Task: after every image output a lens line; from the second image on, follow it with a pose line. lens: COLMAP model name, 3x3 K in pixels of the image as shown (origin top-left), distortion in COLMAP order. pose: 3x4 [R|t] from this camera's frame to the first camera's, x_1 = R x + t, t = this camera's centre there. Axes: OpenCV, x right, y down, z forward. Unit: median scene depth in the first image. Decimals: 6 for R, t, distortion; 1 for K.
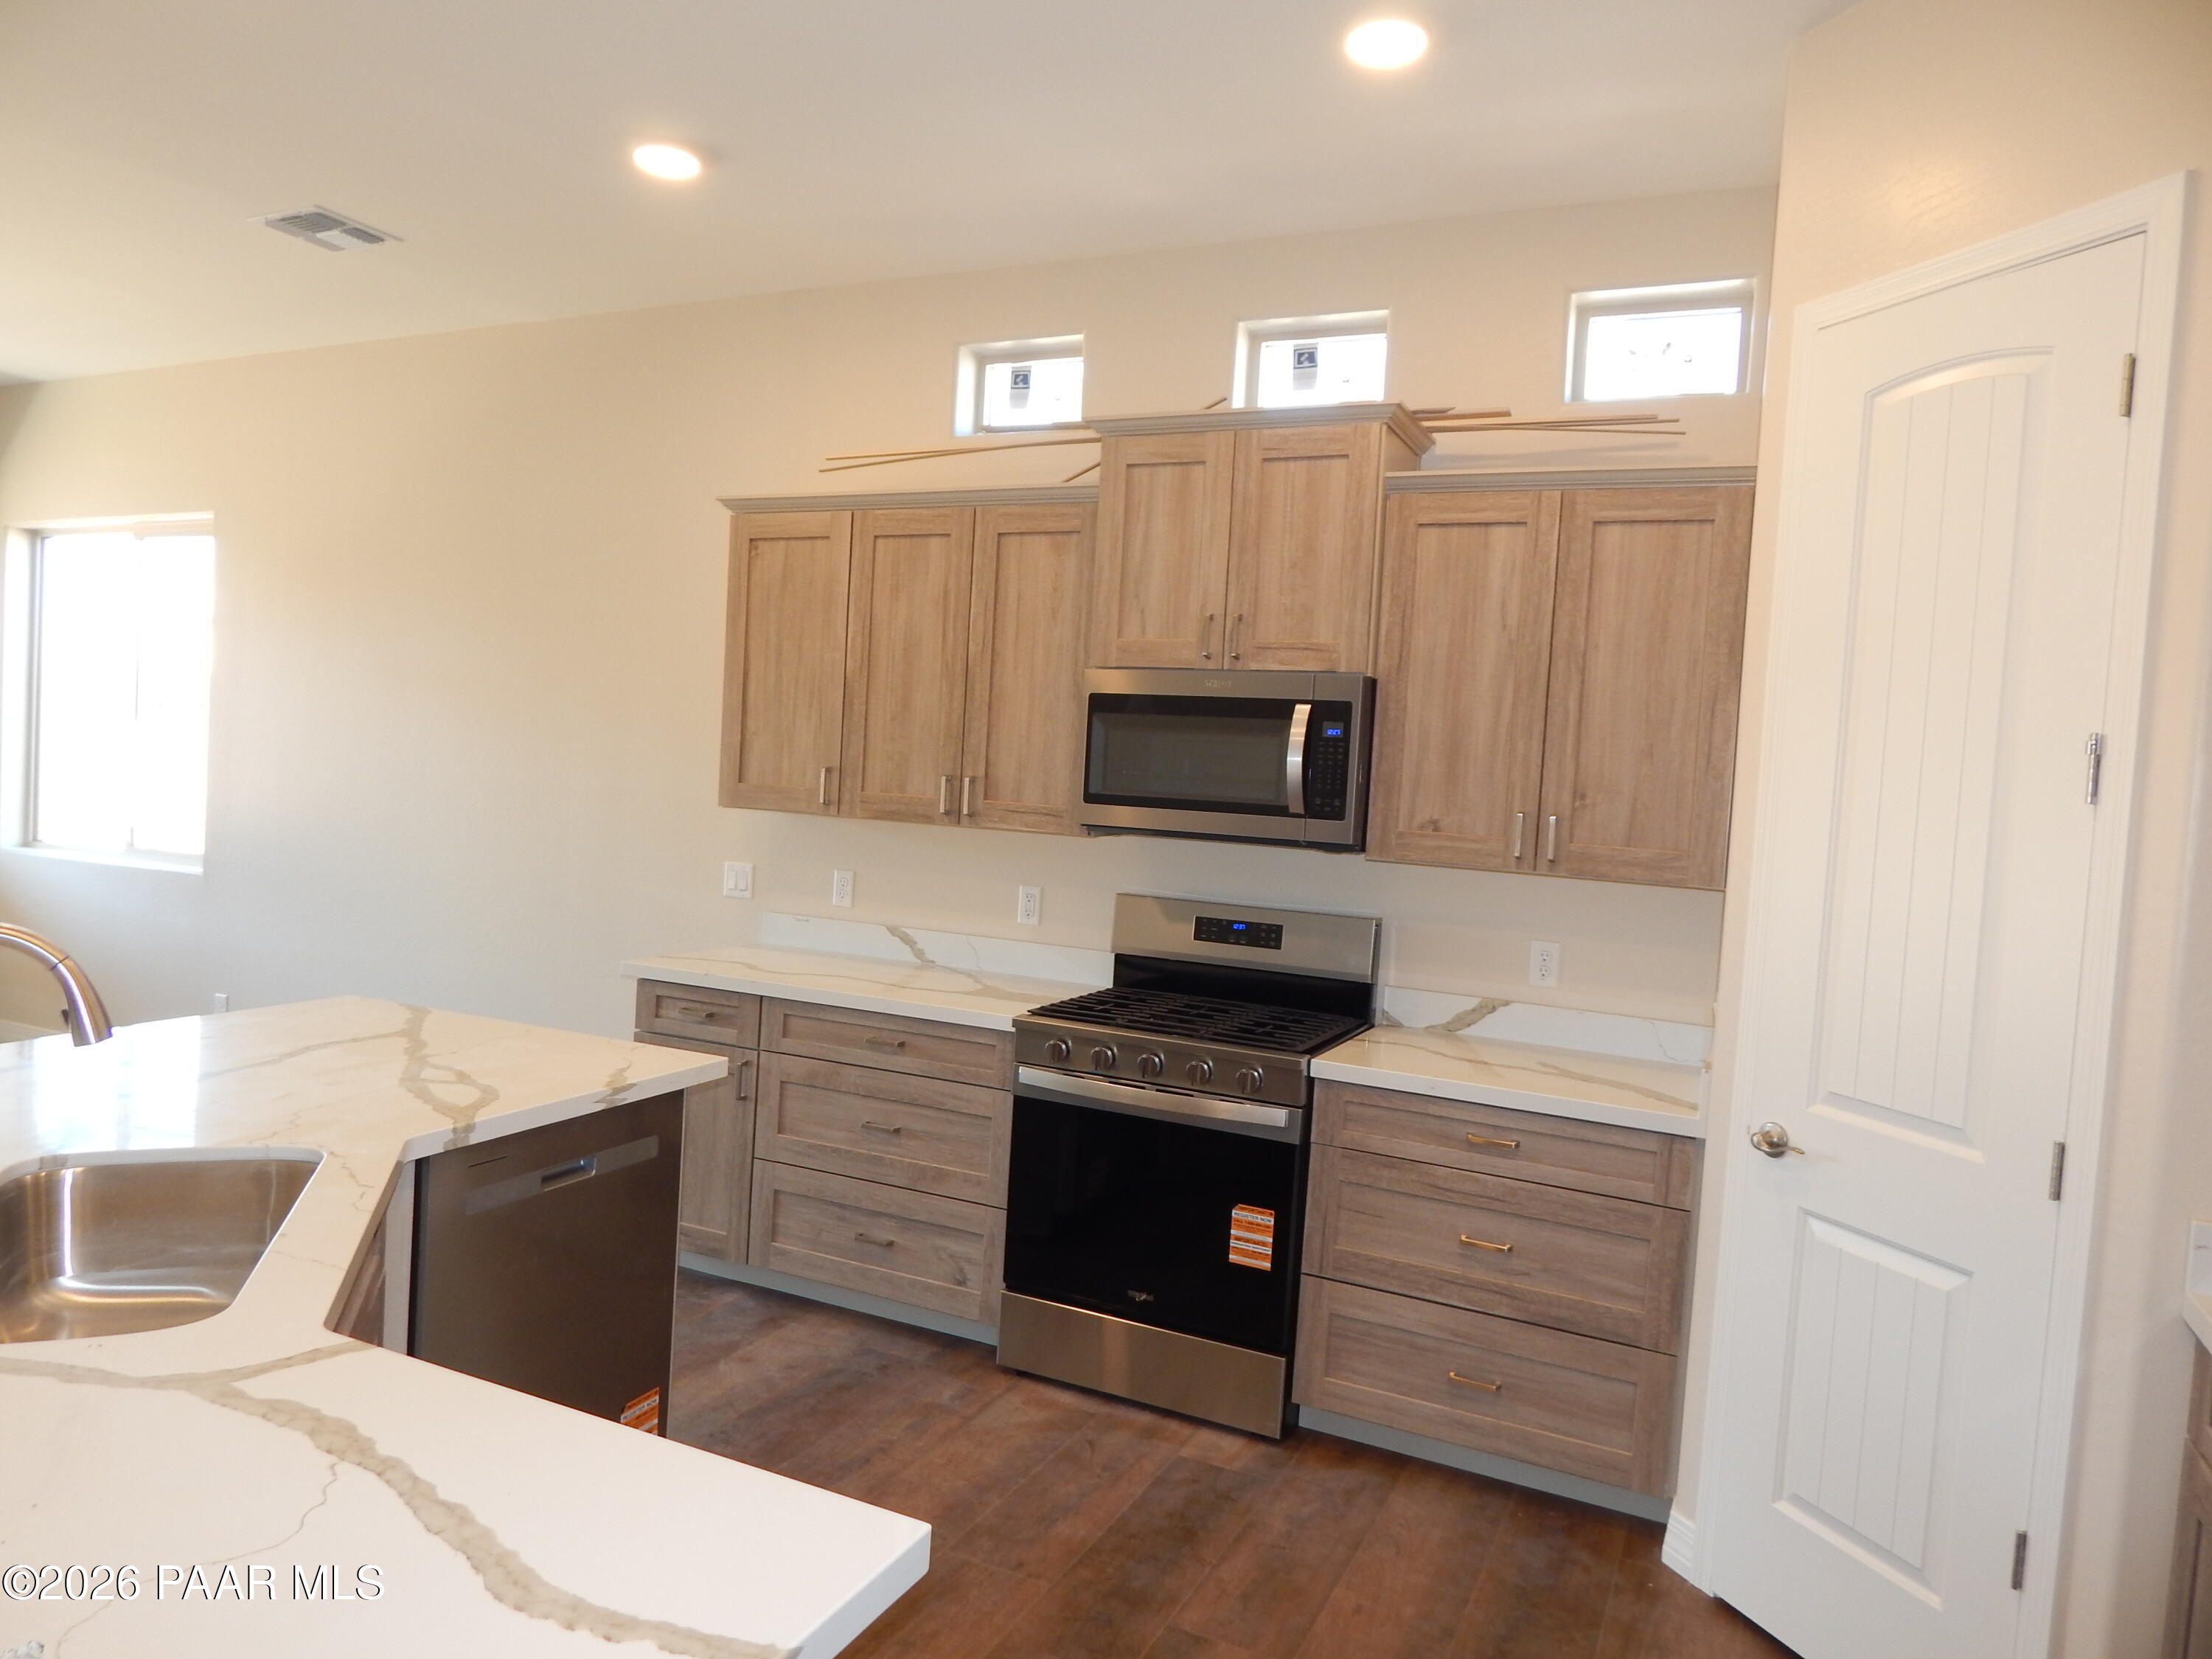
lens RADIAL K [[1427.1, 0, 1114.5], [0, 1427.1, 826.0], [0, 0, 1]] dist [0.000554, -0.001113]
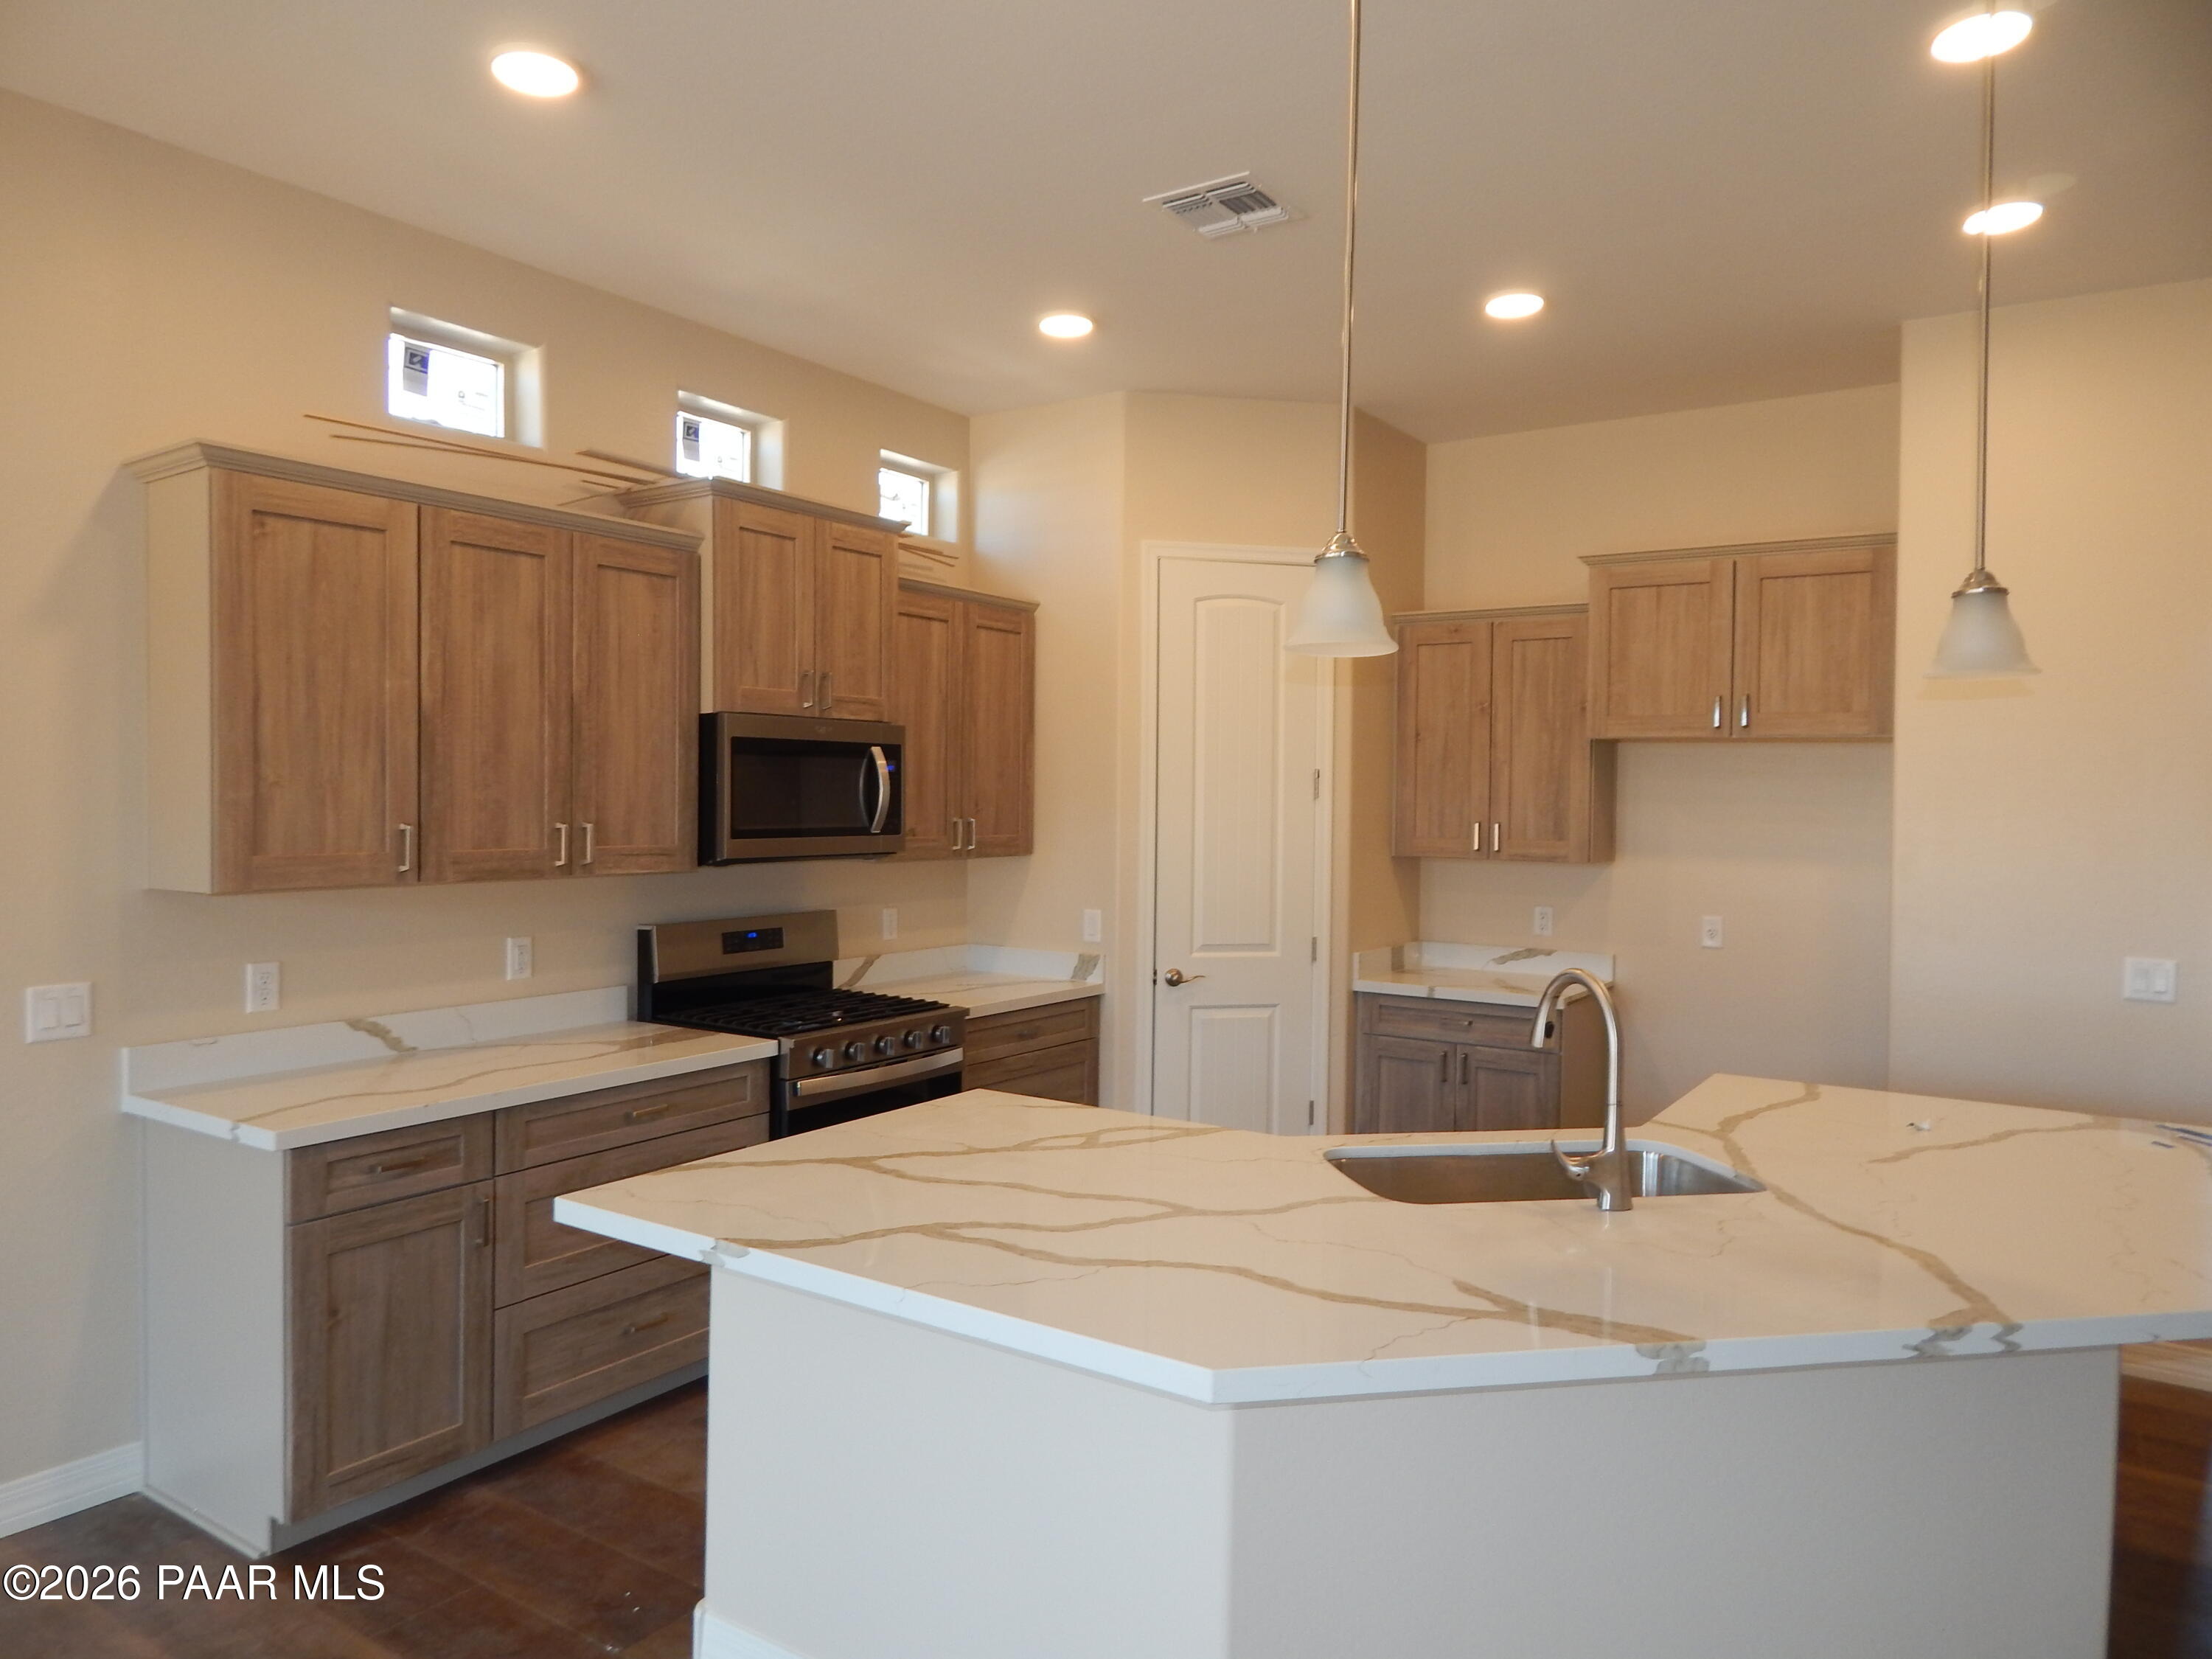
lens RADIAL K [[1427.1, 0, 1114.5], [0, 1427.1, 826.0], [0, 0, 1]] dist [0.000554, -0.001113]
pose [[0.160349, -0.075693, 0.984154, -0.975049], [0.042925, 0.996647, 0.069661, -0.083451], [-0.986127, 0.031075, 0.163061, 0.512497]]
